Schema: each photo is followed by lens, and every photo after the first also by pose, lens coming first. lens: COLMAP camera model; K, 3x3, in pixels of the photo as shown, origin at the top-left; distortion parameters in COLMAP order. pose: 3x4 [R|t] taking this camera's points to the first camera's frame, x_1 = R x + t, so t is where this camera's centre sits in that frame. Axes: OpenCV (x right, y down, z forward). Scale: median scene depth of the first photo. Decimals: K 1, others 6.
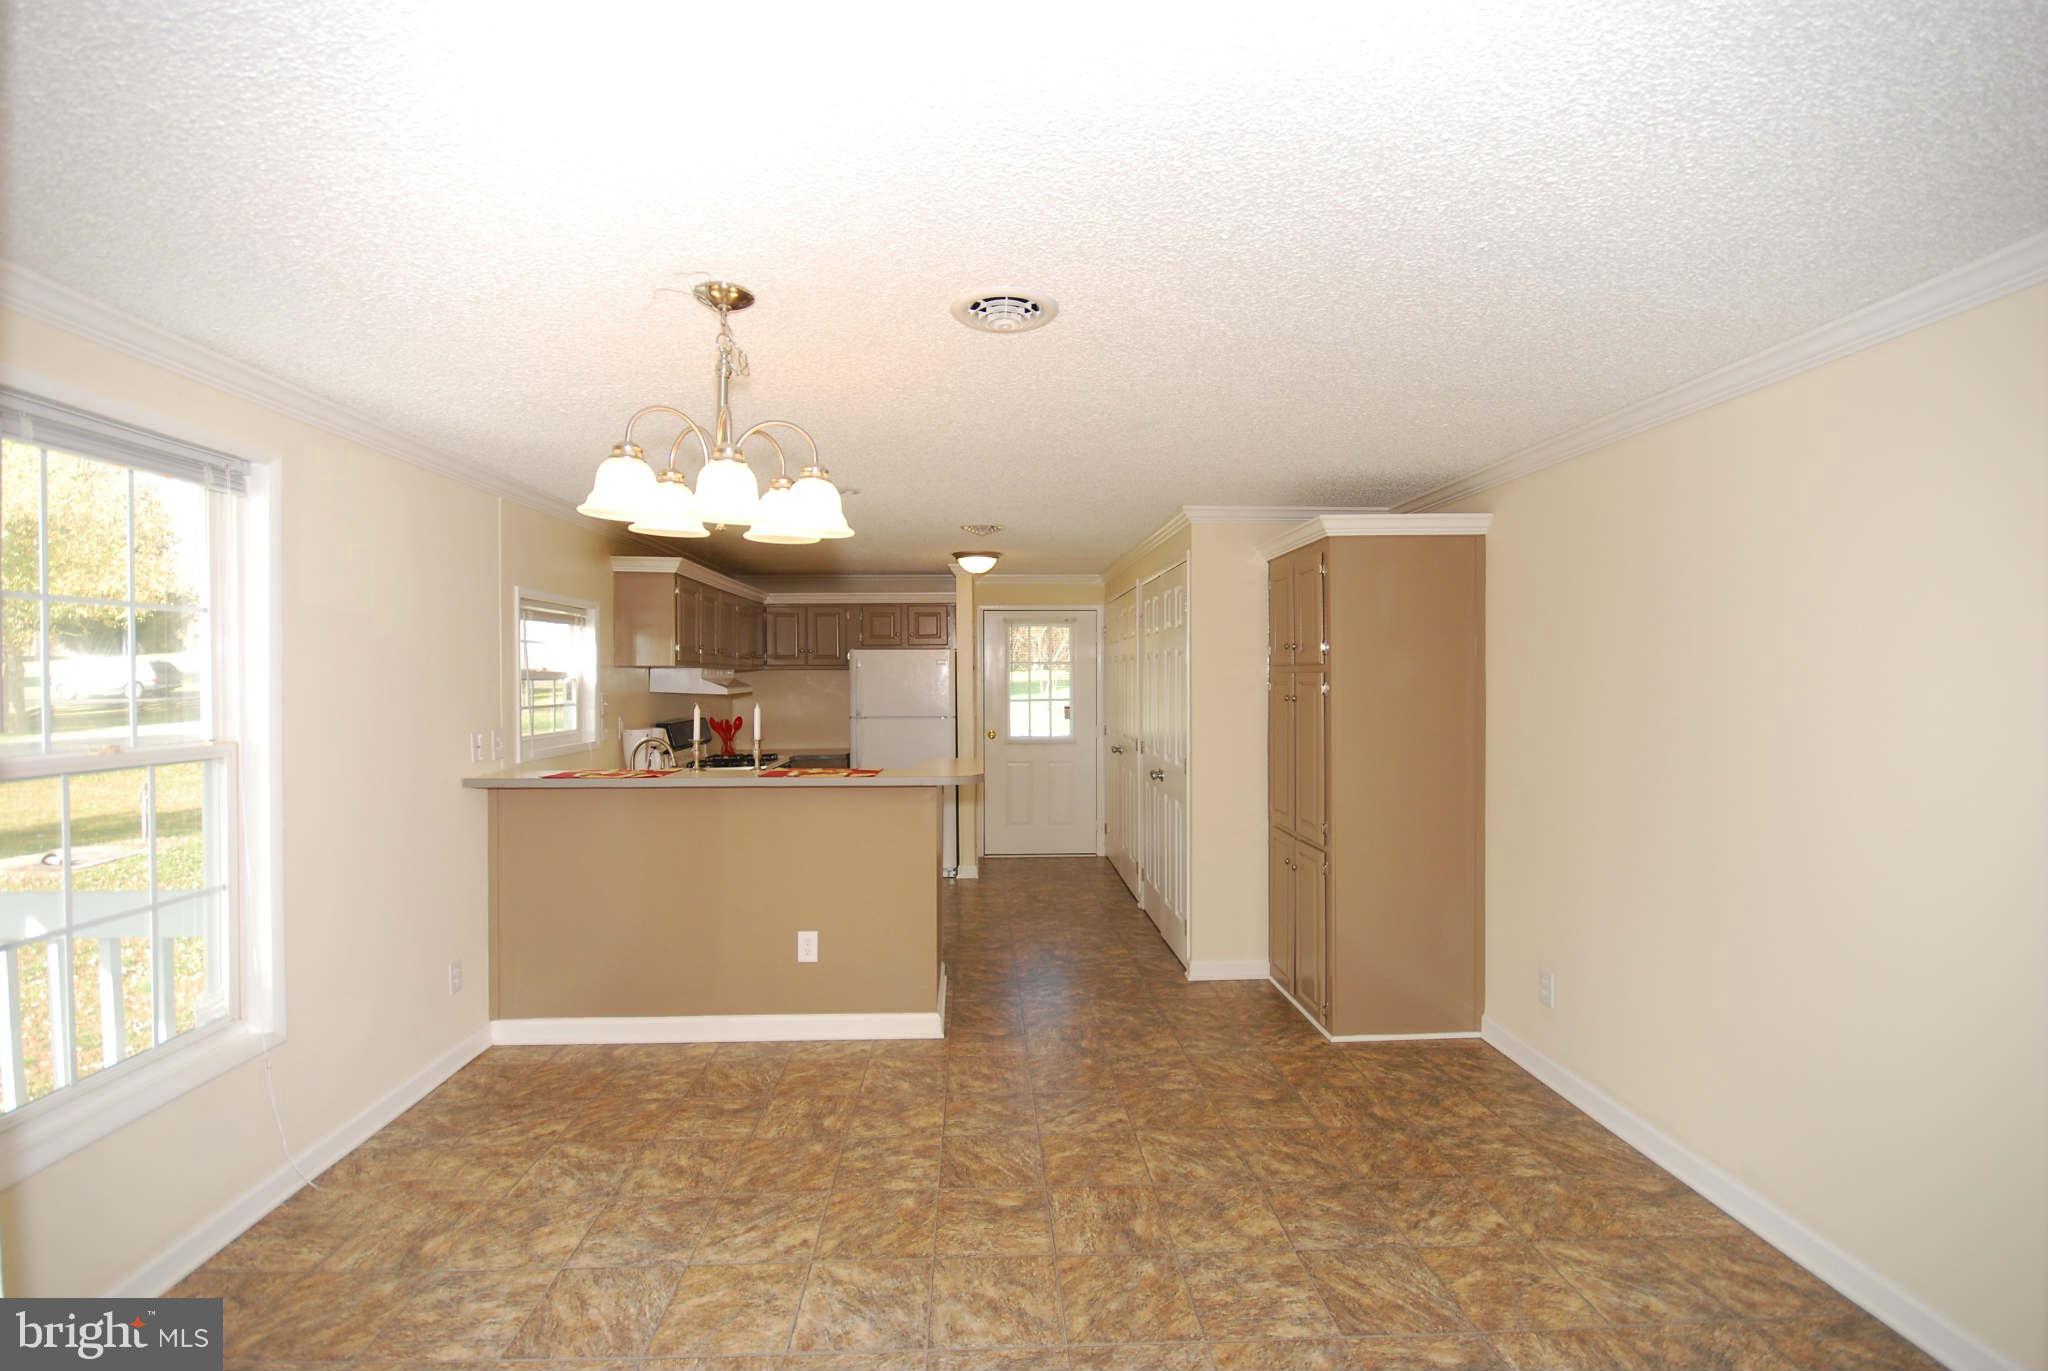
lens RADIAL K [[897.8, 0, 1021.2], [0, 897.8, 680.7], [0, 0, 1]] dist [0.000909, -0.000488]
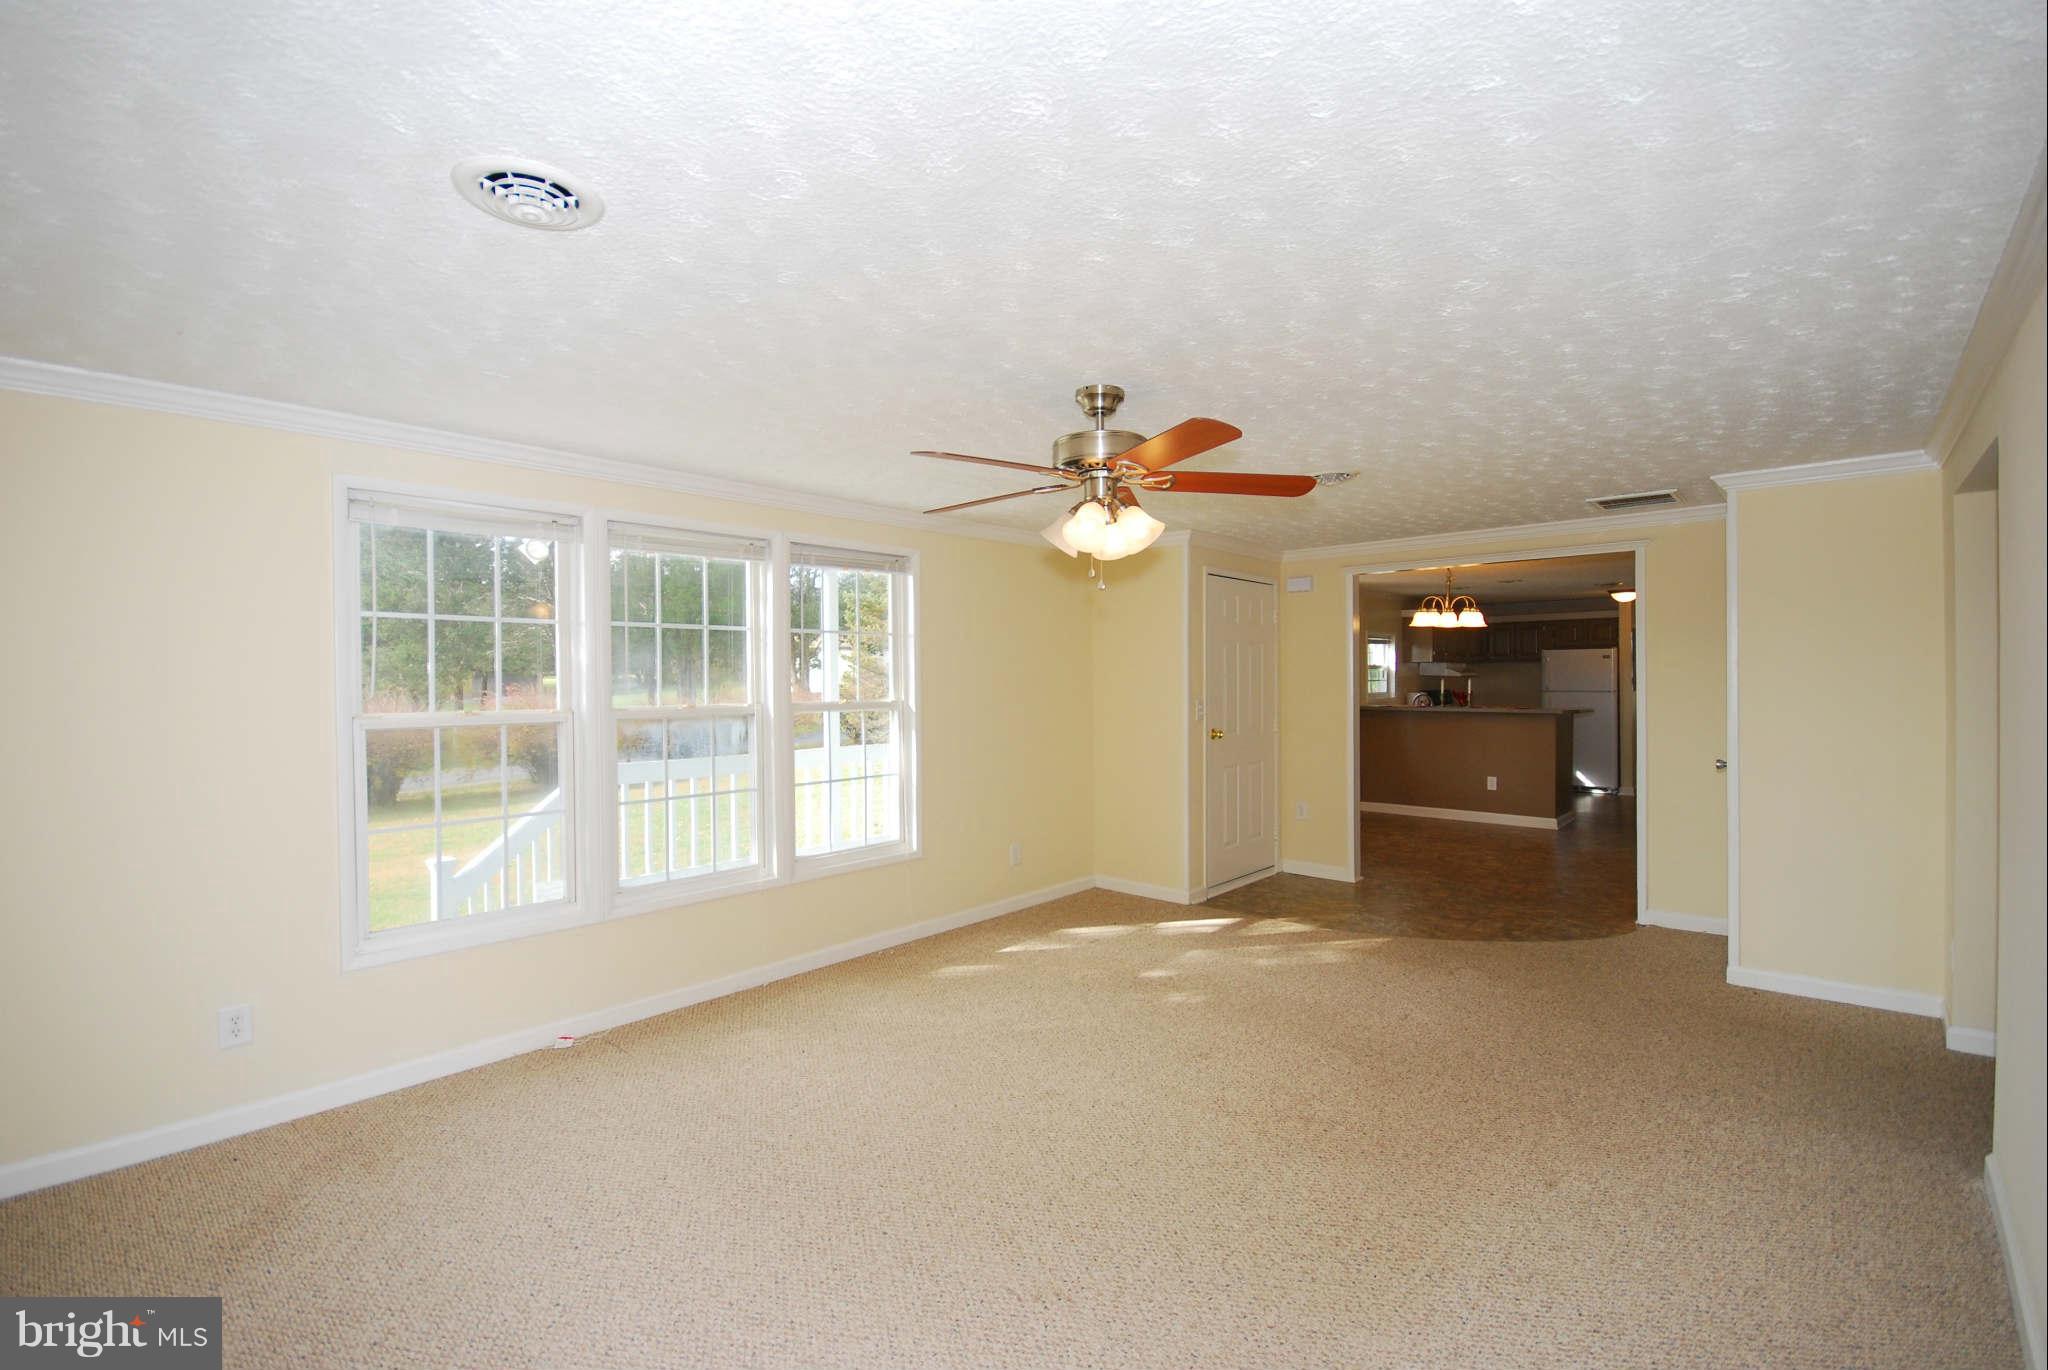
lens RADIAL K [[897.8, 0, 1021.2], [0, 897.8, 680.2], [0, 0, 1]] dist [0.000909, -0.000488]
pose [[0.700372, -0.000149, -0.713778, 0.431963], [0.004647, 0.999980, 0.004351, 0.012209], [0.713763, -0.006364, 0.700359, -1.135039]]
